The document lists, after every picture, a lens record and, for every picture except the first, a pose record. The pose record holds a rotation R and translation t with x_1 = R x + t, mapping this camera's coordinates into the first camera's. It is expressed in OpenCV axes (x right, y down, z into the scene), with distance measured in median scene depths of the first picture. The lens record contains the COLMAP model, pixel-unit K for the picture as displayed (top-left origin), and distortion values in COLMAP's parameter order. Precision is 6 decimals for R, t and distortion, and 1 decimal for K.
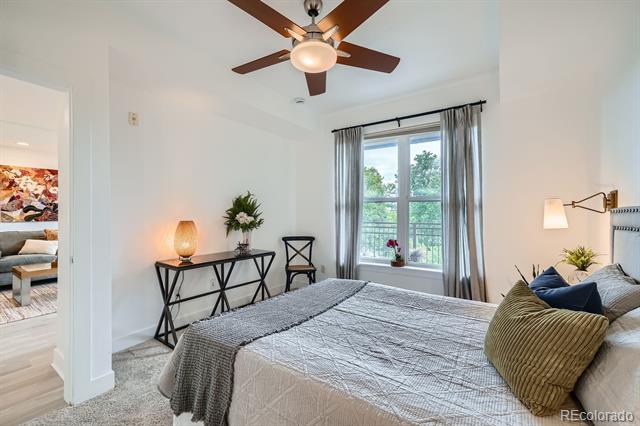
lens RADIAL K [[269.8, 0, 322.2], [0, 269.8, 212.1], [0, 0, 1]] dist [-0.002811, 0.005919]
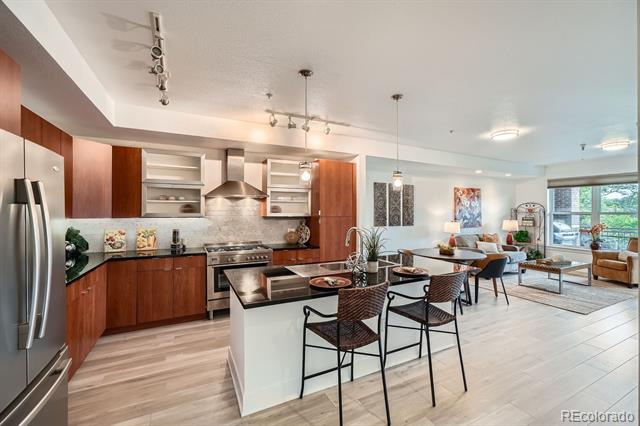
lens RADIAL K [[269.8, 0, 321.5], [0, 269.8, 211.3], [0, 0, 1]] dist [-0.002811, 0.005919]
pose [[0.878291, -0.002590, -0.478119, -1.092517], [0.000820, 0.999992, -0.003911, -0.043018], [0.478125, 0.003043, 0.878286, -0.542427]]
